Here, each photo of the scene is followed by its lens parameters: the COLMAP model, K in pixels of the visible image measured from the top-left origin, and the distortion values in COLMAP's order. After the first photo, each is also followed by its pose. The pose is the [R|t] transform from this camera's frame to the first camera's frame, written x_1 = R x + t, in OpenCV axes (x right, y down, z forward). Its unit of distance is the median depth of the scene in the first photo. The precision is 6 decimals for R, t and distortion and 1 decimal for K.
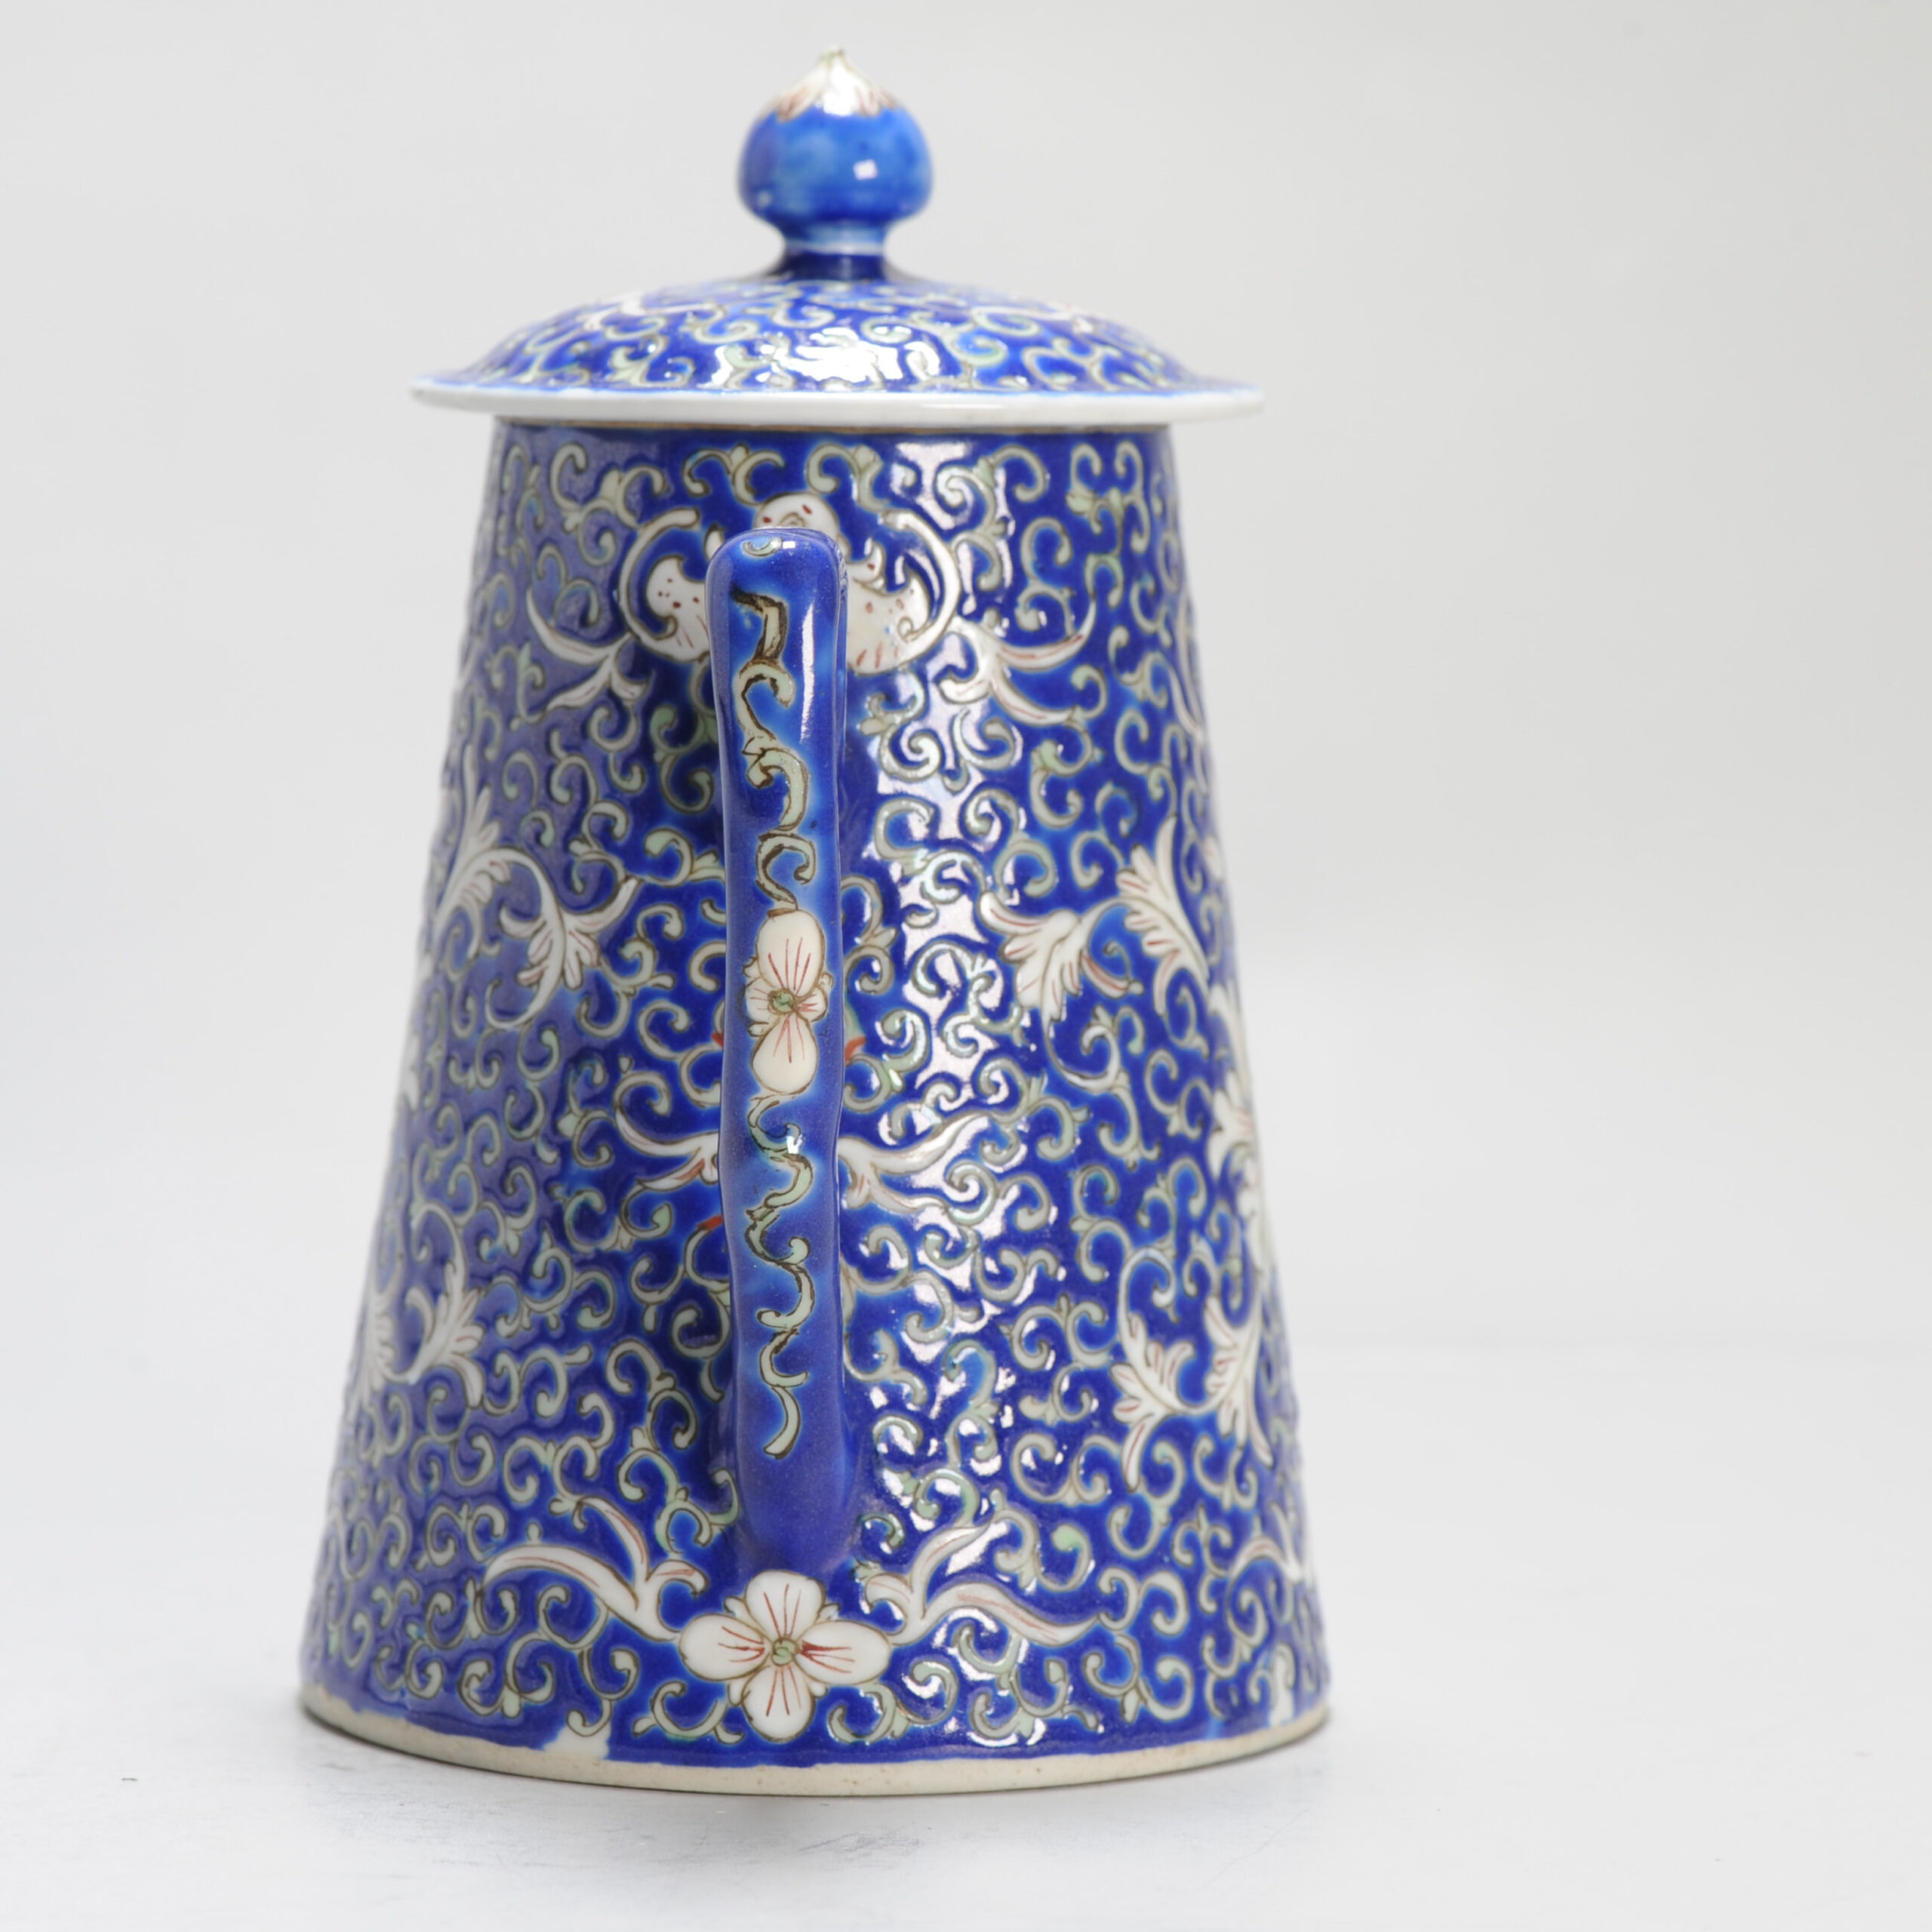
lens RADIAL K [[9732.6, 0, 966.0], [0, 9732.6, 966.0], [0, 0, 1]] dist [-0.368291, -1.310616]
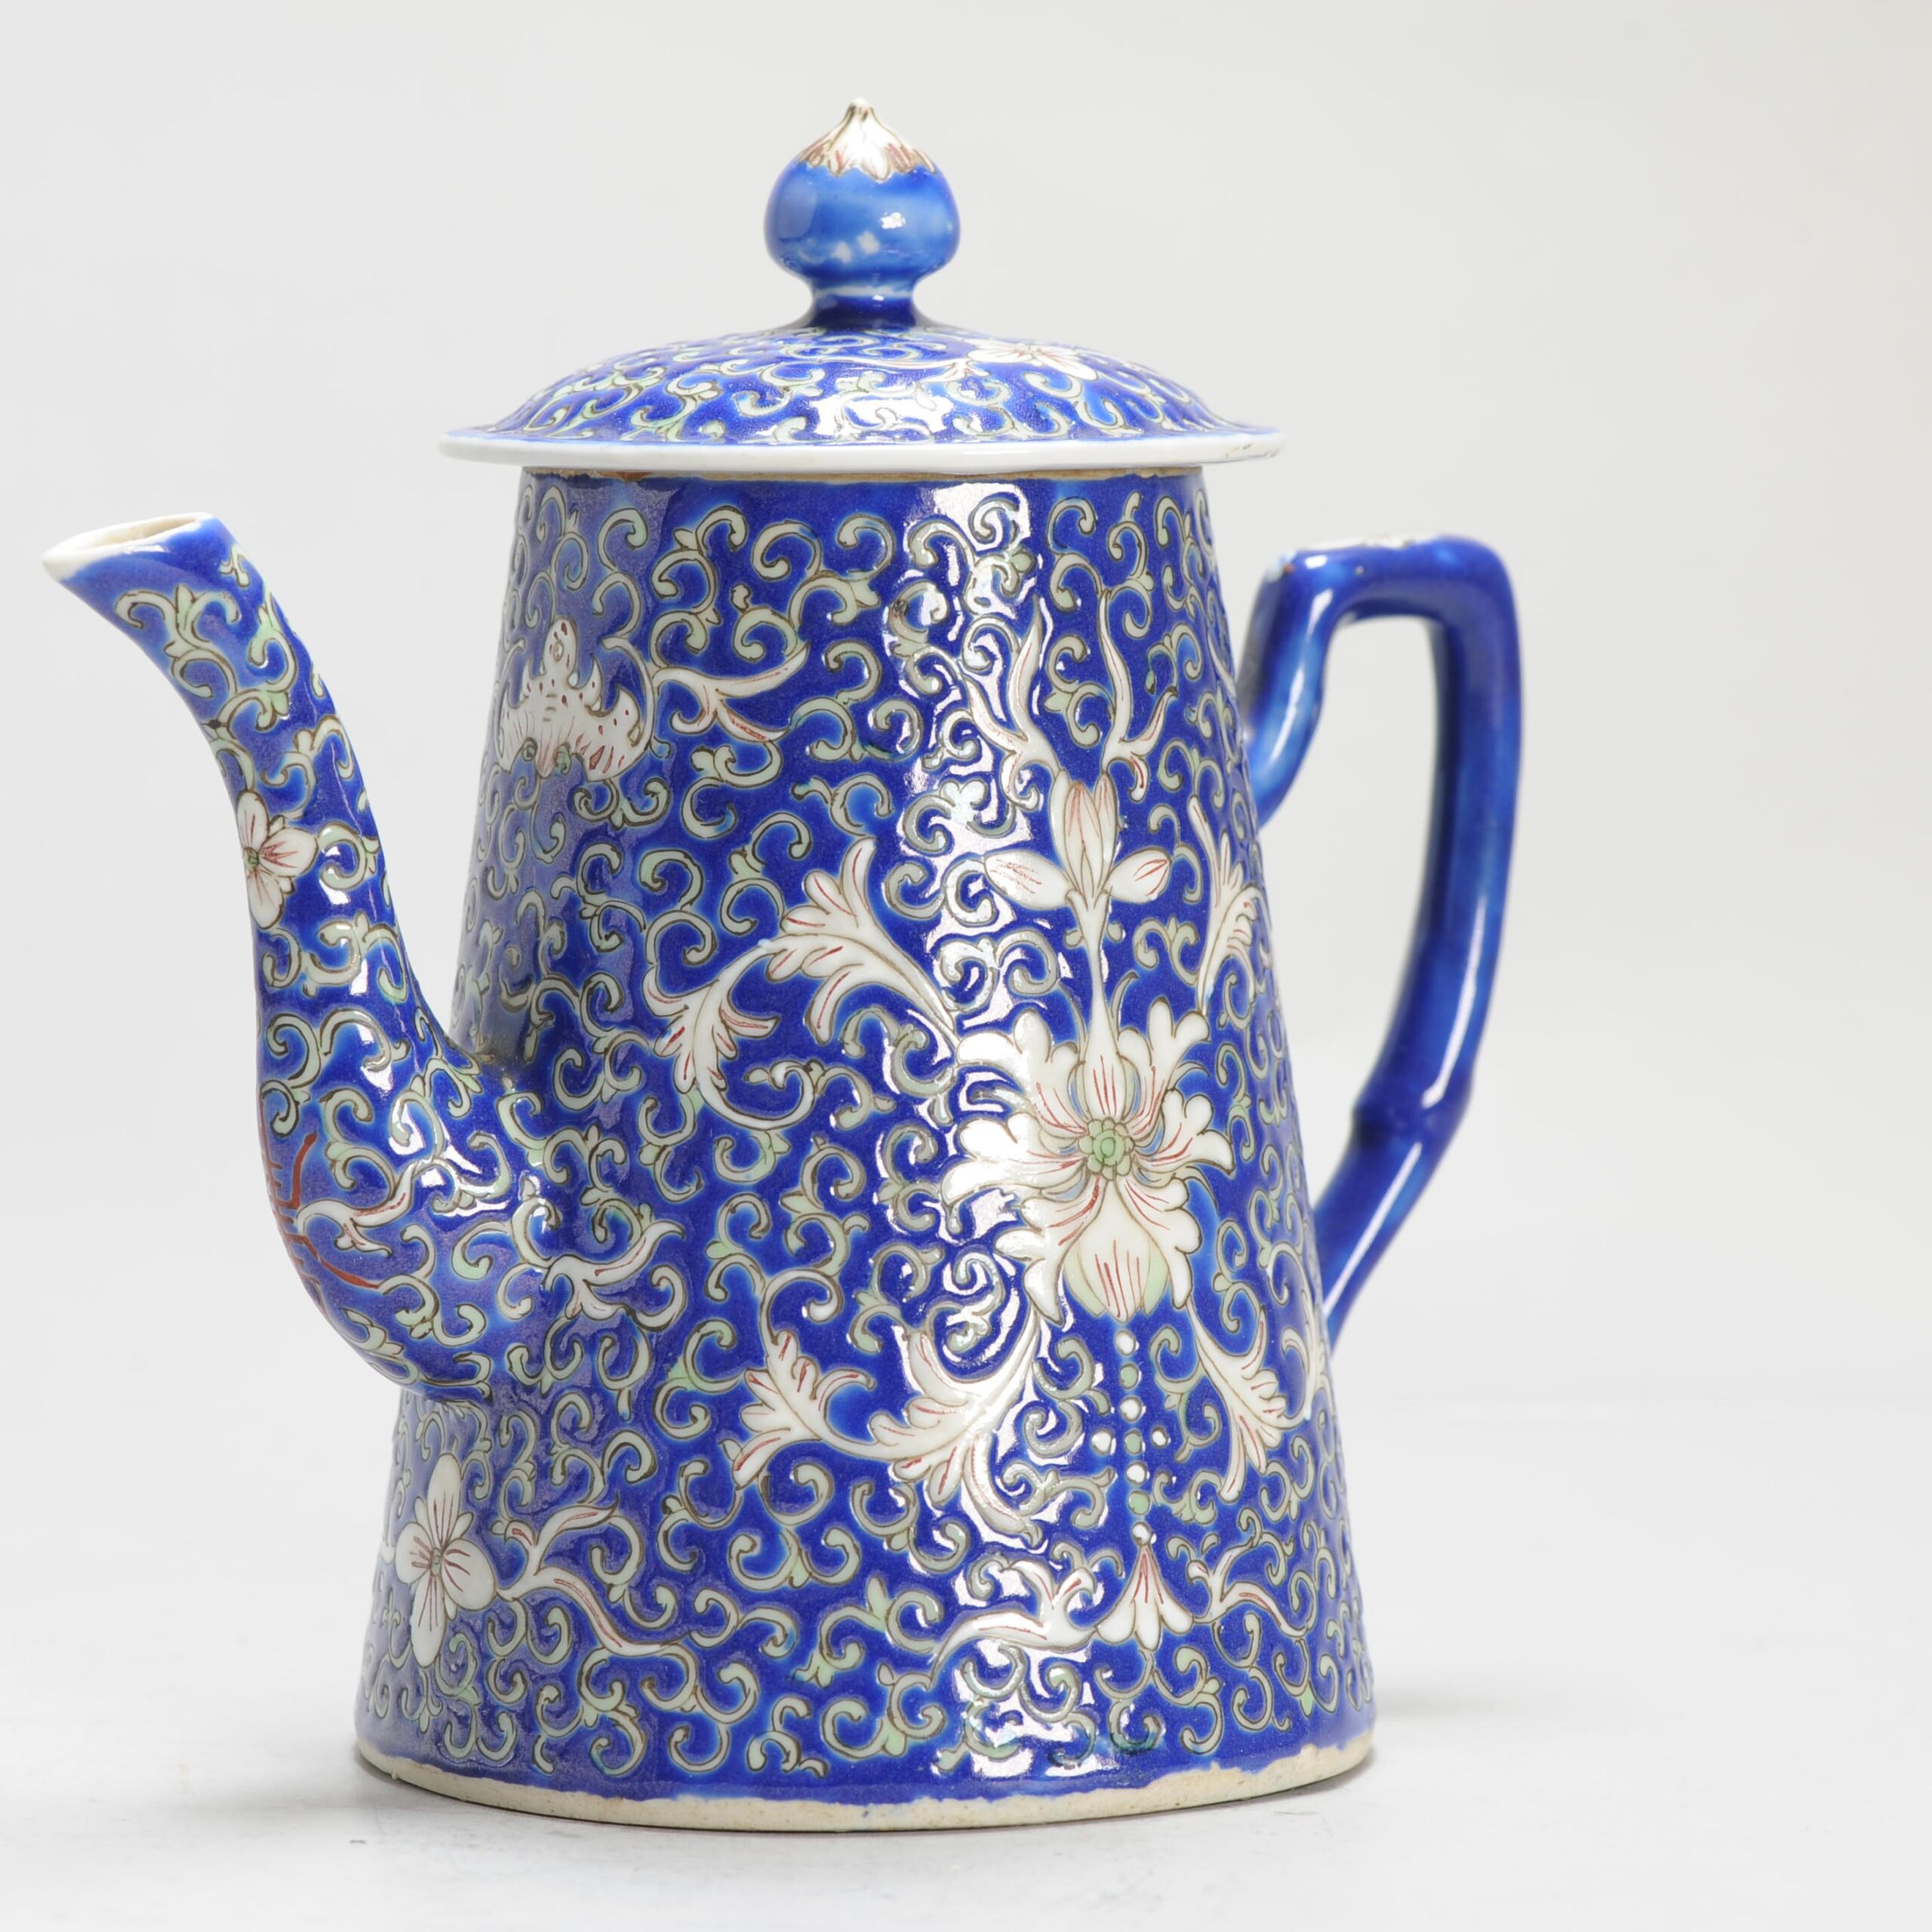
lens RADIAL K [[9732.6, 0, 966.0], [0, 9732.6, 966.0], [0, 0, 1]] dist [-0.368291, -1.310616]
pose [[-0.585208, -0.078222, 0.807102, -0.865516], [0.065303, 0.987557, 0.143061, -0.153867], [-0.808250, 0.136427, -0.572818, 1.629081]]
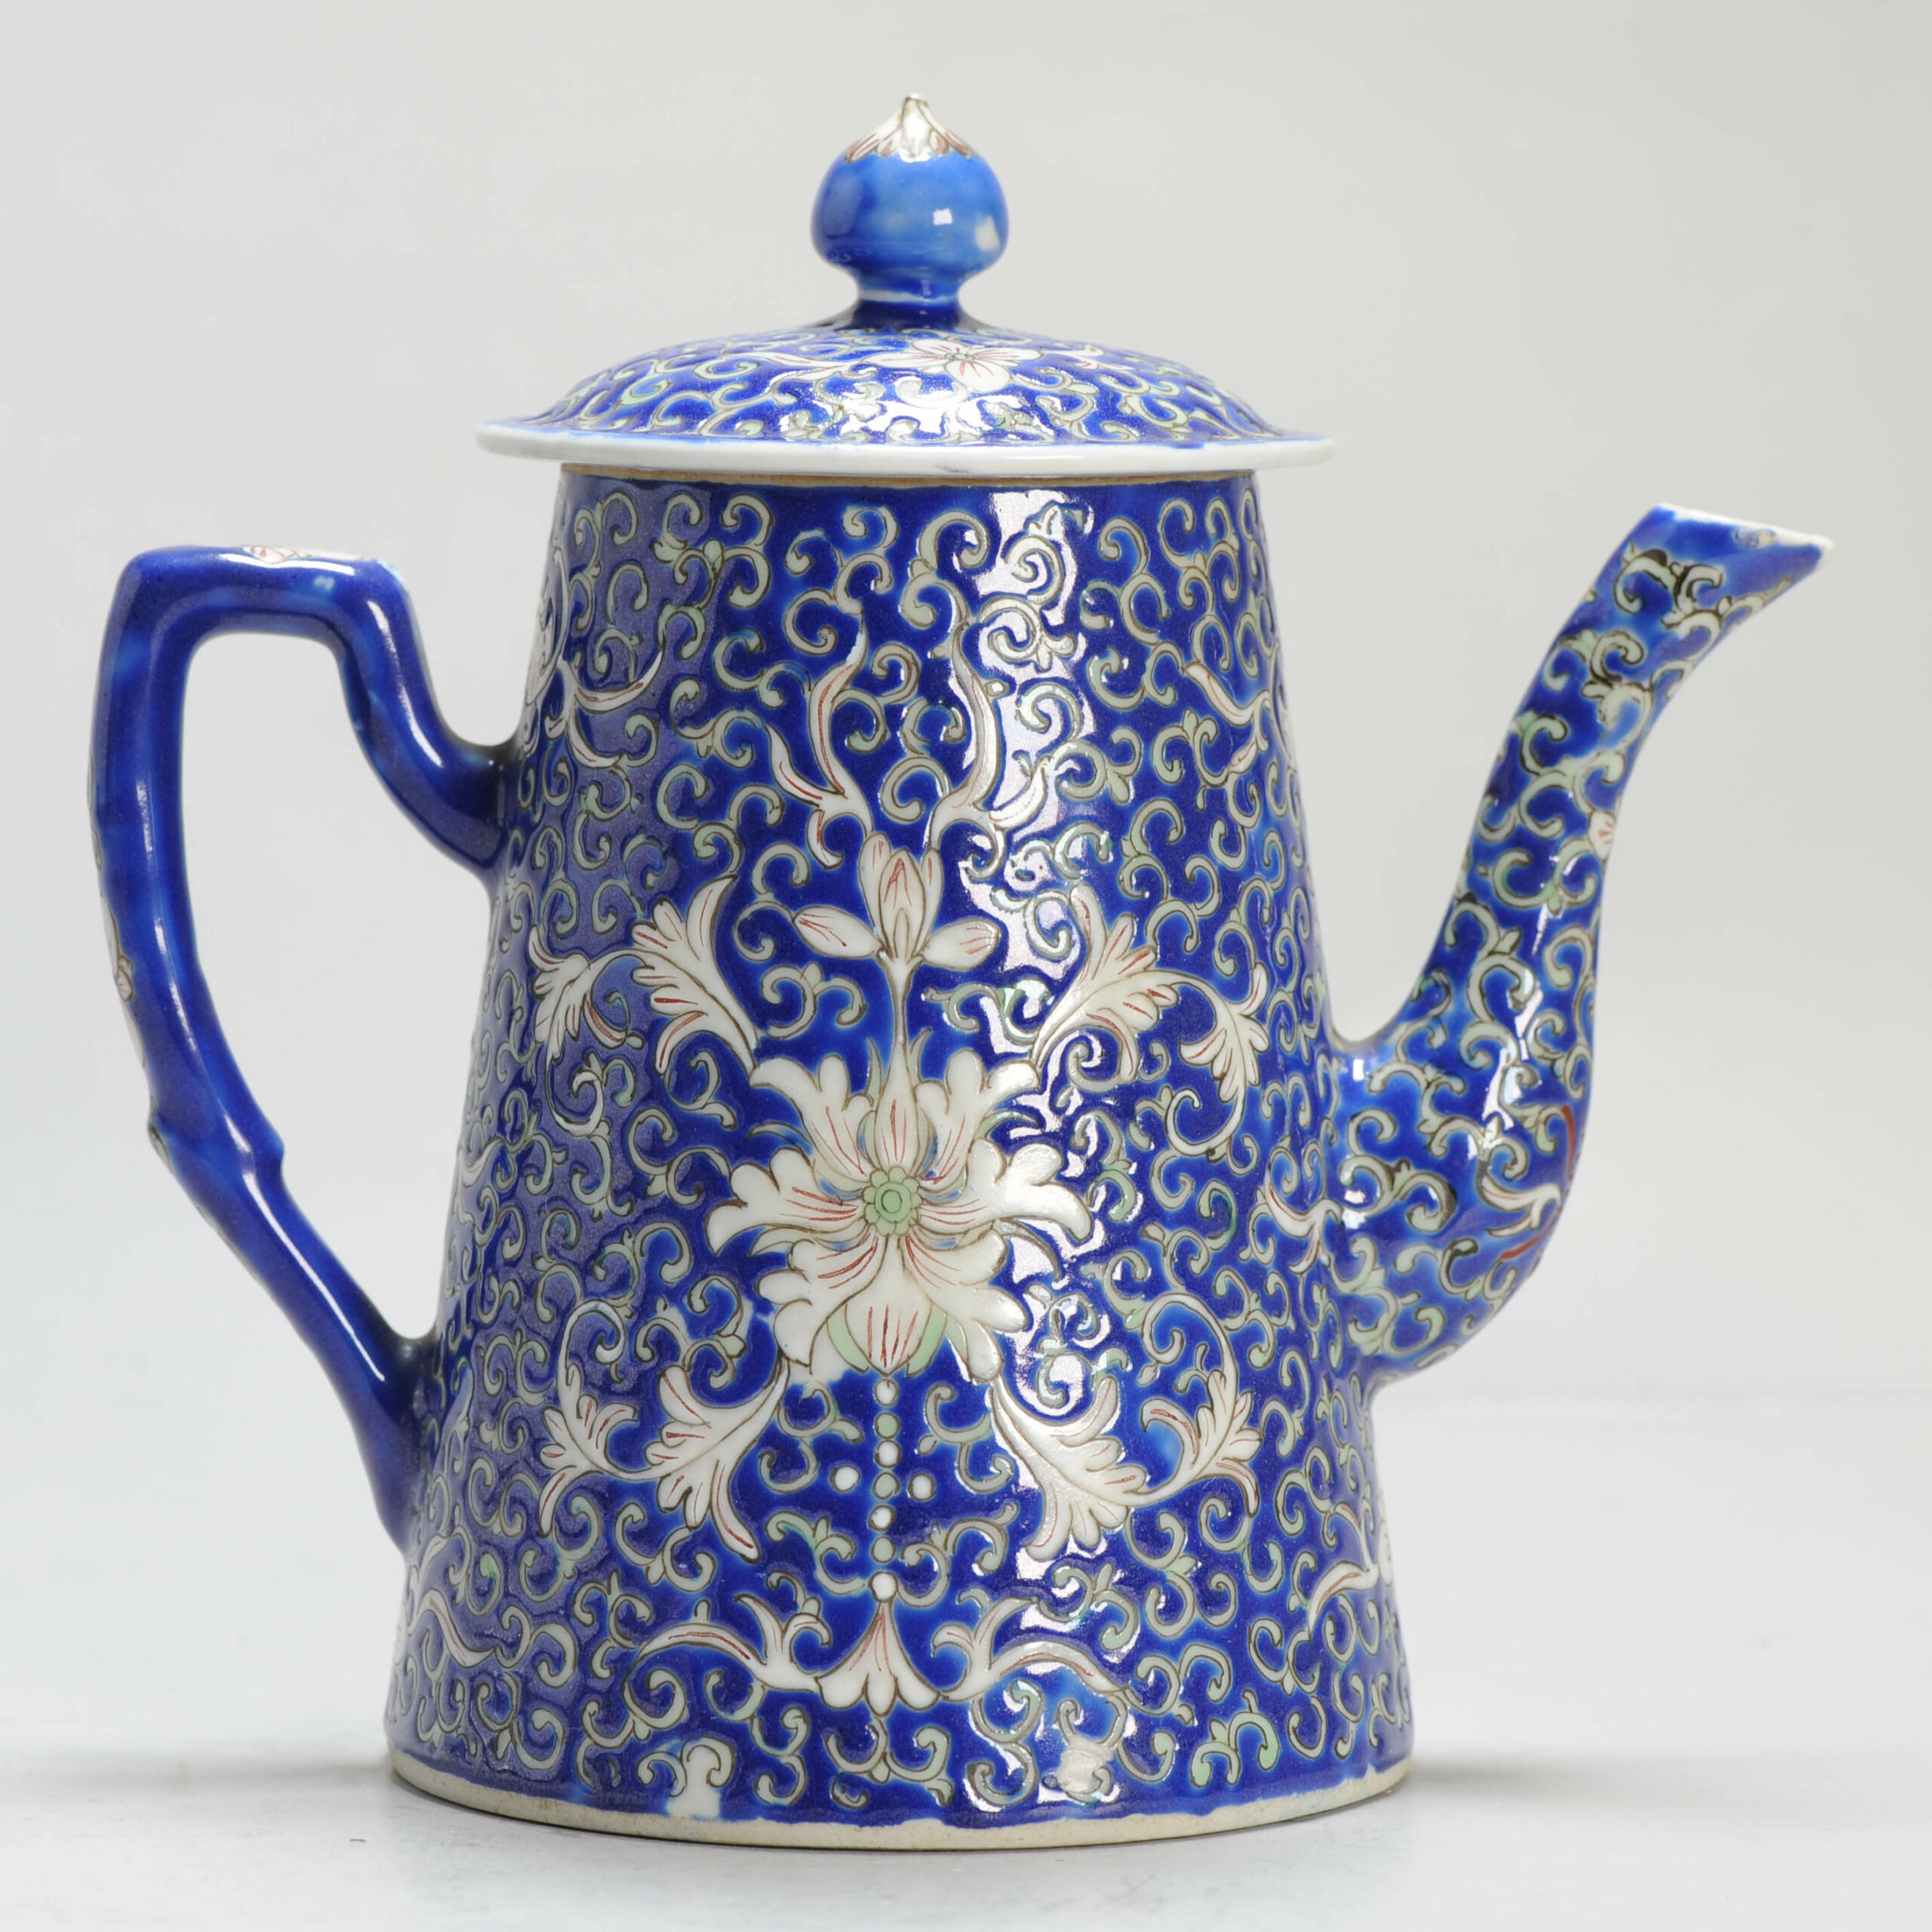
lens RADIAL K [[9732.6, 0, 966.0], [0, 9732.6, 966.0], [0, 0, 1]] dist [-0.368291, -1.310616]
pose [[0.083516, 0.081478, -0.993170, 1.012609], [-0.094995, 0.992764, 0.073457, -0.082112], [0.991968, 0.088211, 0.090652, 0.951202]]
